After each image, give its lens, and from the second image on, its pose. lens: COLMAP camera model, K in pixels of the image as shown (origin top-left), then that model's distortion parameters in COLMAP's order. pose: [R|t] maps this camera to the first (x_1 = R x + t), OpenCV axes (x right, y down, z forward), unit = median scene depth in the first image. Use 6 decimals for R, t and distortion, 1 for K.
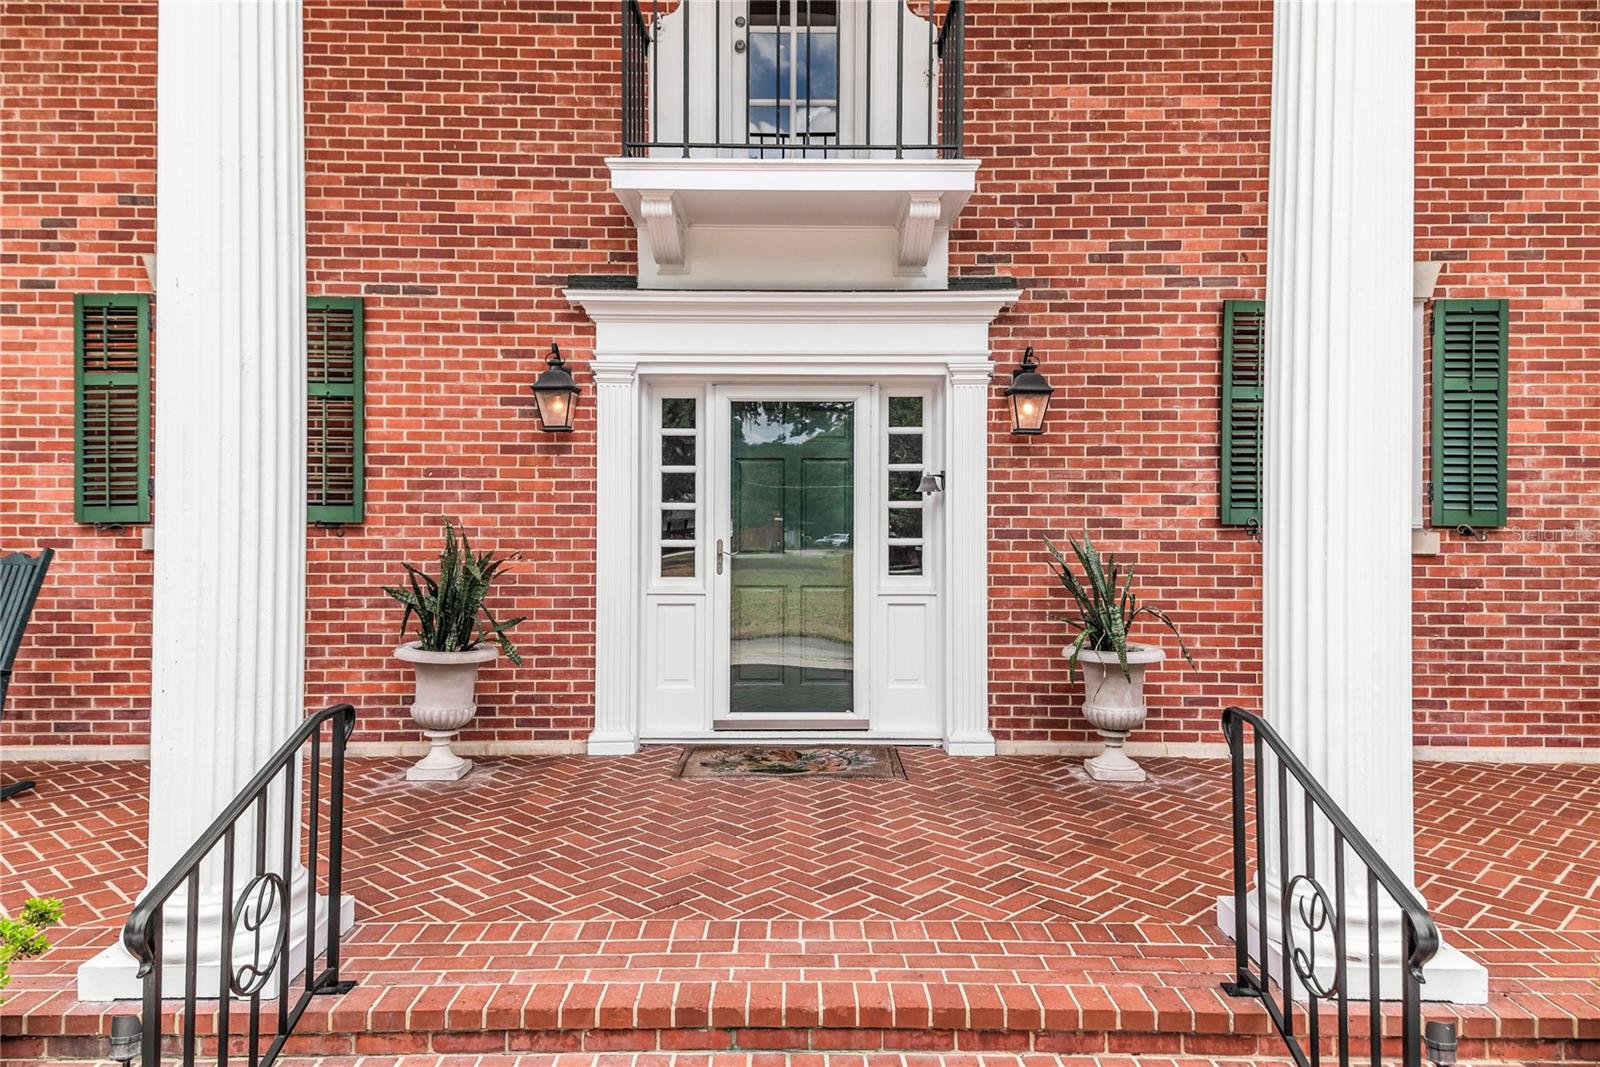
lens RADIAL K [[1069.4, 0, 800.0], [0, 1069.4, 523.8], [0, 0, 1]] dist [0.013152, -0.002362]
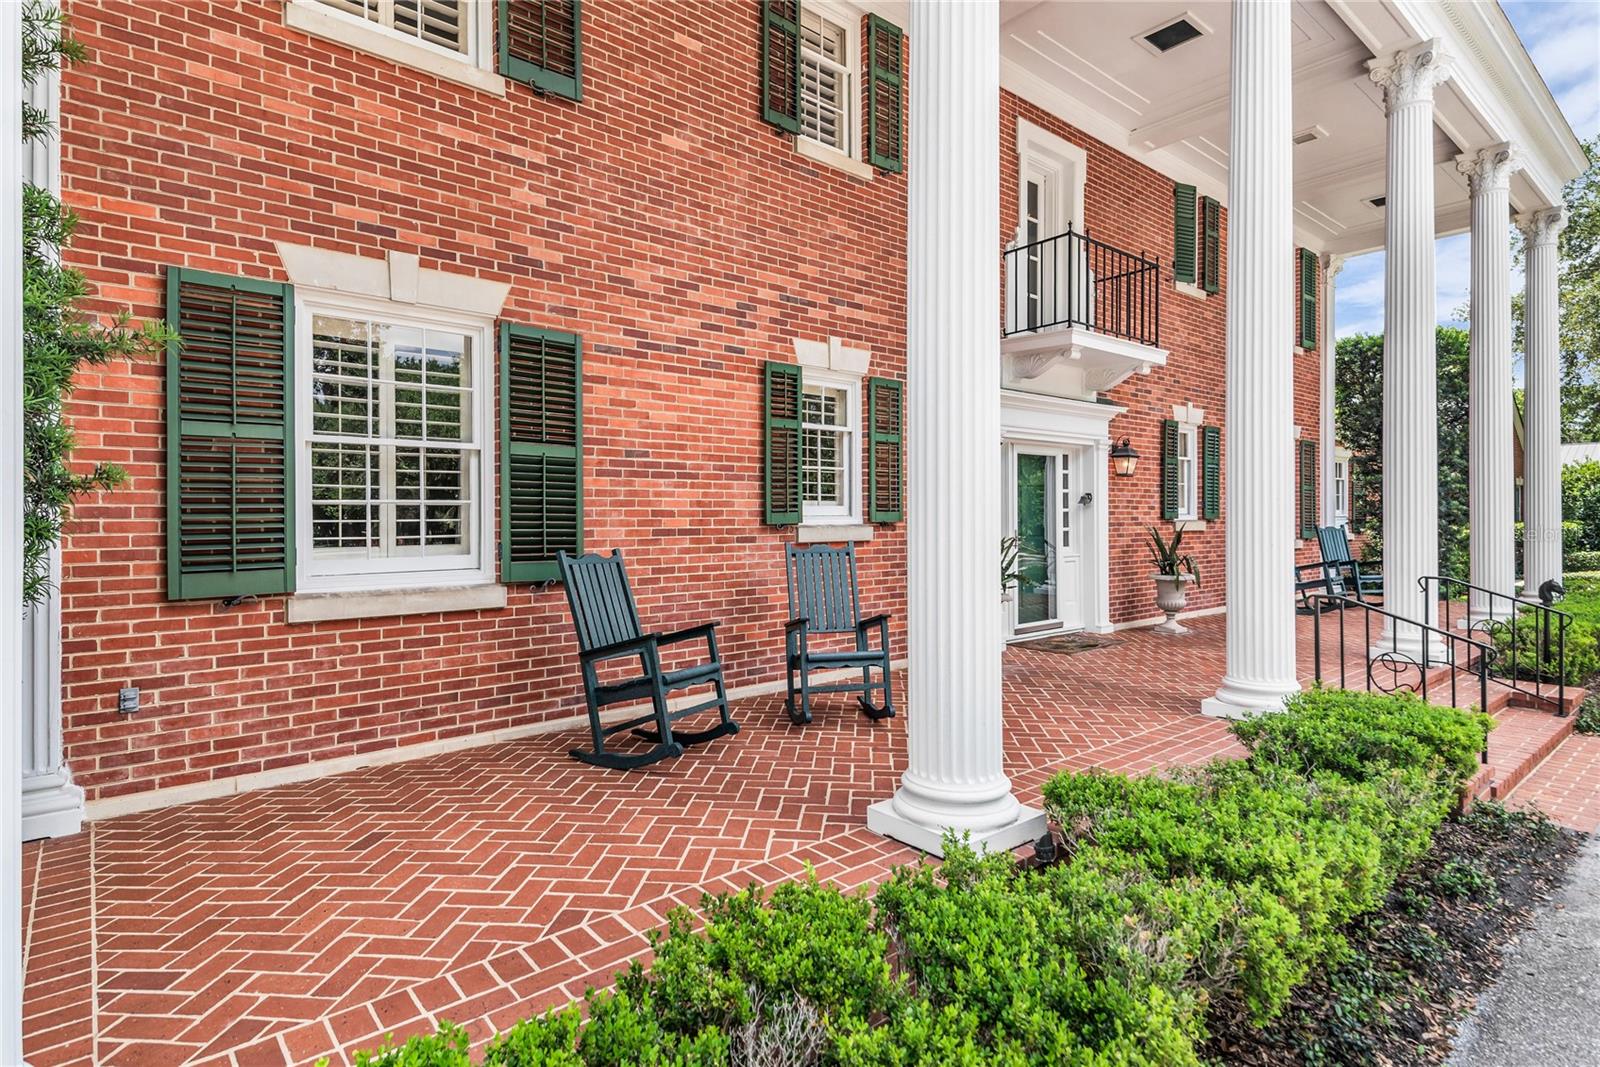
lens RADIAL K [[861.9, 0, 800.4], [0, 861.9, 529.1], [0, 0, 1]] dist [0.003022, 0.000035]
pose [[0.771797, -0.016344, 0.635659, -1.341150], [0.010986, 0.999863, 0.012369, -0.008226], [-0.635774, -0.002563, 0.771871, 0.104225]]
